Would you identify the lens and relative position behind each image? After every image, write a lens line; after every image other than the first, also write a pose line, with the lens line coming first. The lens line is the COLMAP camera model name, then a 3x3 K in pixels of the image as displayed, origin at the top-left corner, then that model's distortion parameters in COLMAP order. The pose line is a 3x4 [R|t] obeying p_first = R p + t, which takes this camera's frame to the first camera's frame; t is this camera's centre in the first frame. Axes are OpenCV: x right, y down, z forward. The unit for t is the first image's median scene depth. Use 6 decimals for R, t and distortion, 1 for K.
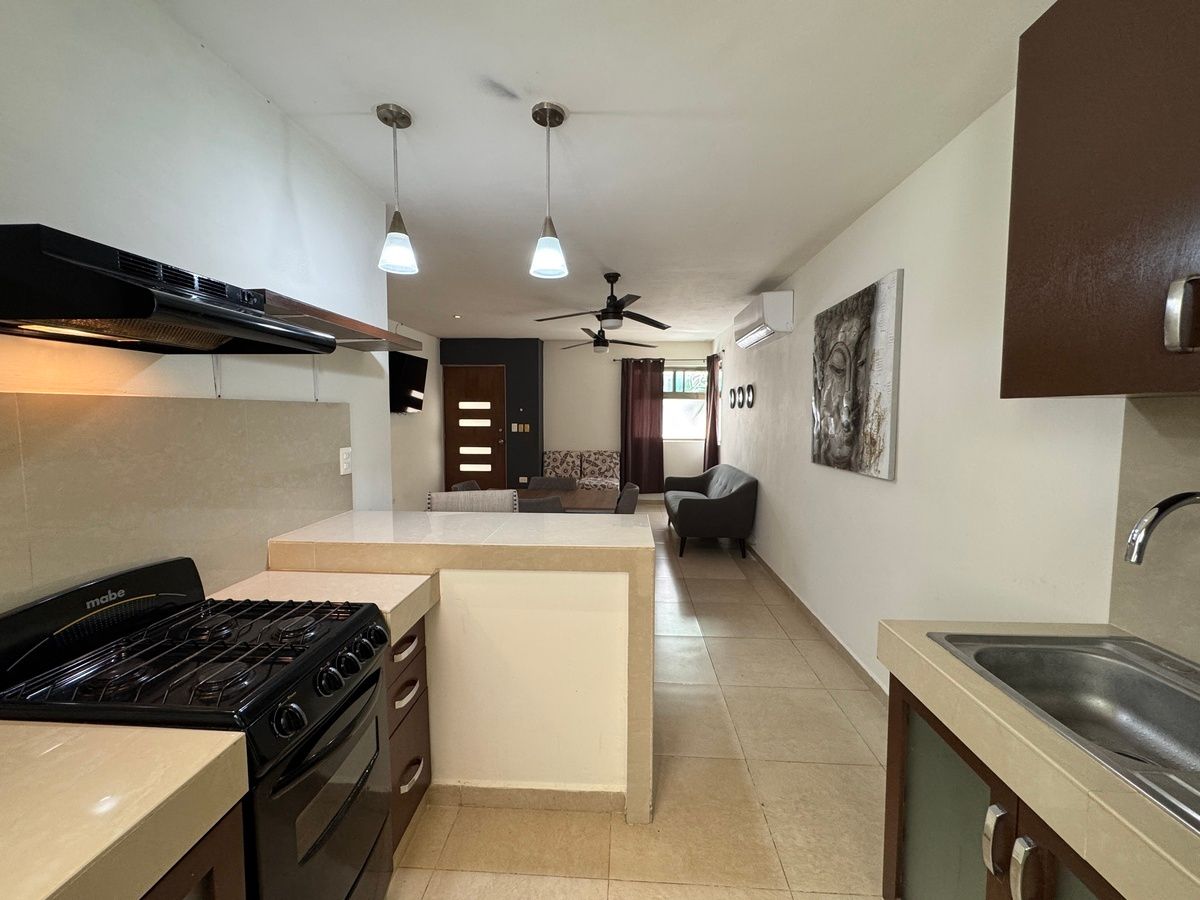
lens RADIAL K [[478.5, 0, 597.4], [0, 478.5, 446.3], [0, 0, 1]] dist [-0.002187, 0.000038]
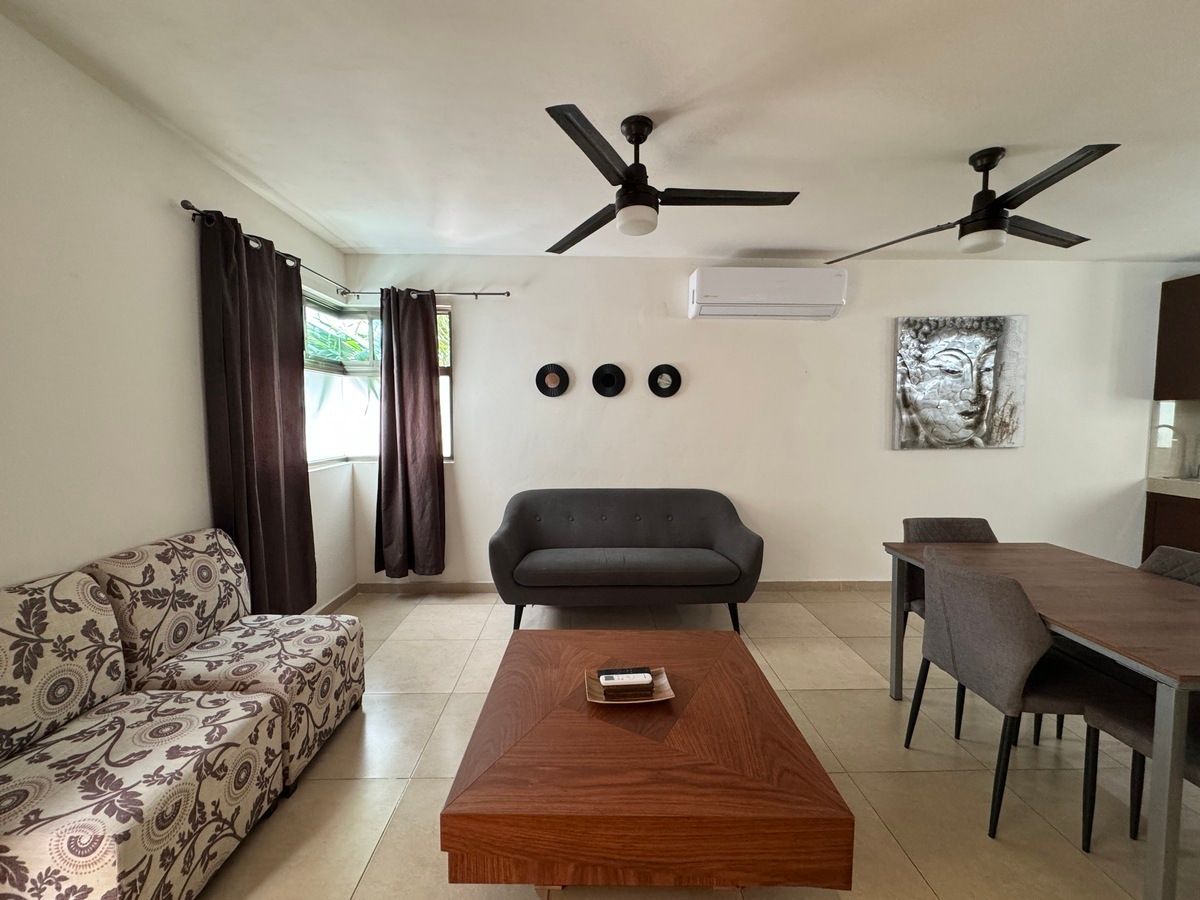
lens RADIAL K [[478.5, 0, 597.4], [0, 478.5, 446.3], [0, 0, 1]] dist [-0.002187, 0.000038]
pose [[-0.084040, -0.065677, 0.994296, -0.813136], [0.066151, 0.995257, 0.071332, -0.137584], [-0.994264, 0.071769, -0.079297, 2.408782]]
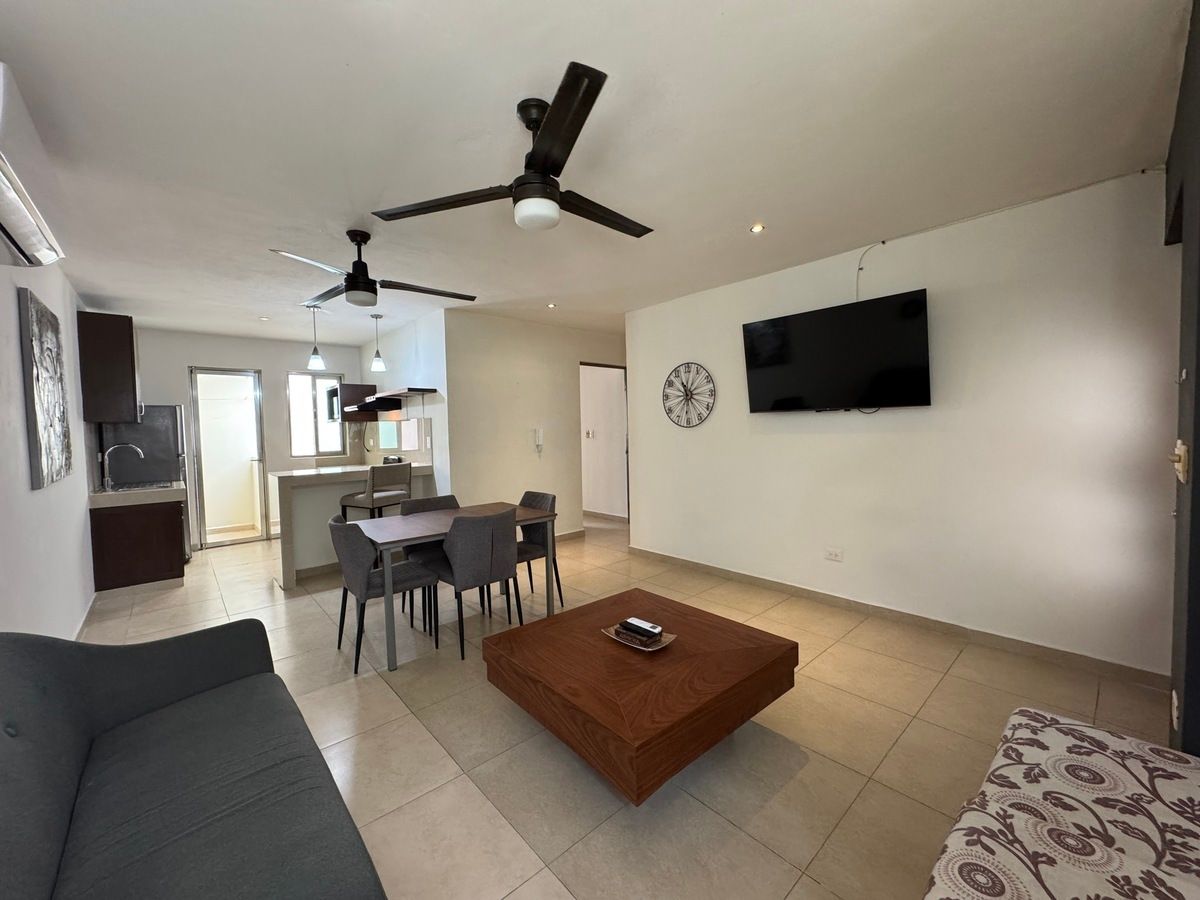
lens RADIAL K [[475.4, 0, 600.5], [0, 475.4, 447.6], [0, 0, 1]] dist [-0.010732, -0.000207]
pose [[-0.699907, 0.045420, -0.712788, 0.488341], [-0.029742, 0.995257, 0.092624, -0.167619], [0.713615, 0.086028, -0.695236, 2.857505]]
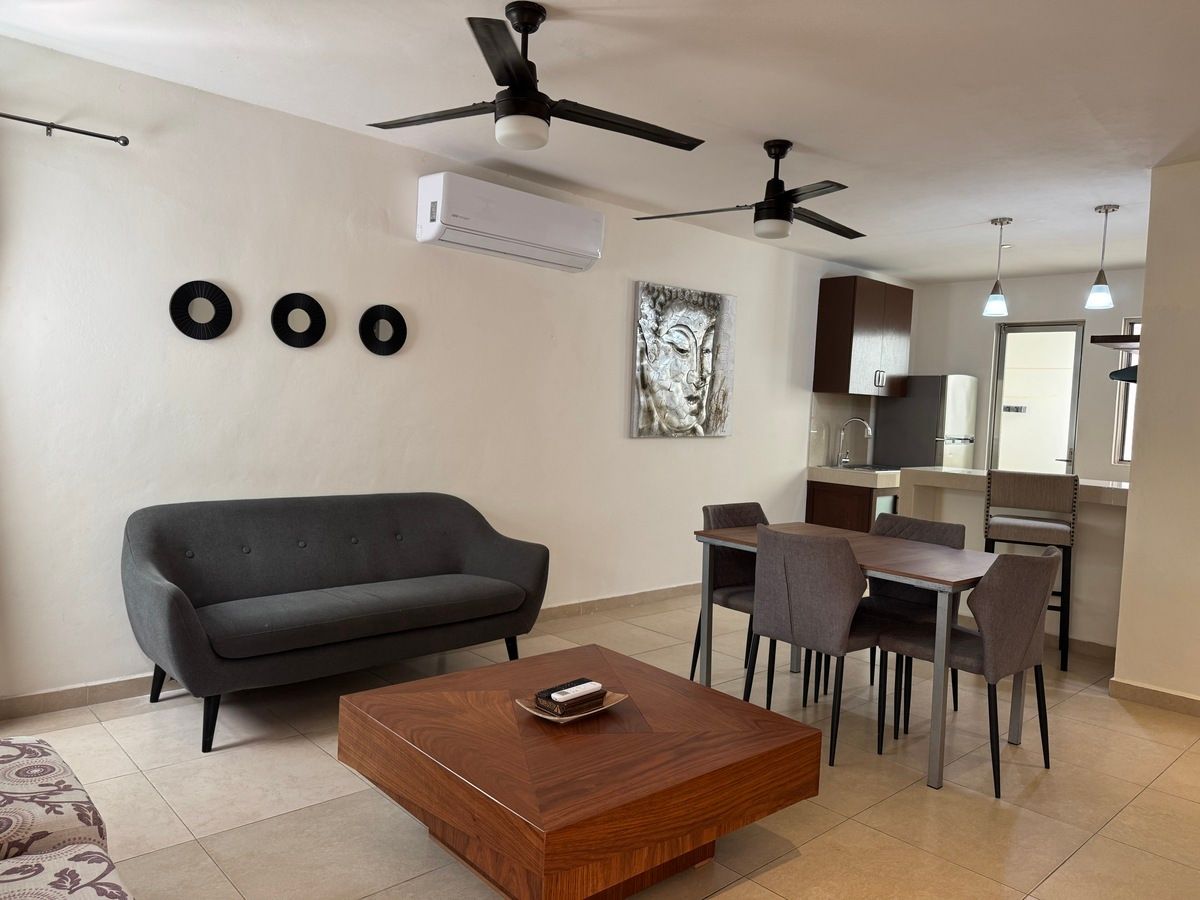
lens RADIAL K [[836.4, 0, 597.7], [0, 836.4, 454.0], [0, 0, 1]] dist [0.082715, -0.094173]
pose [[-0.721355, -0.072590, 0.688751, -0.860325], [0.000775, 0.994407, 0.105616, -0.149791], [-0.692565, 0.076721, -0.717264, 3.020005]]
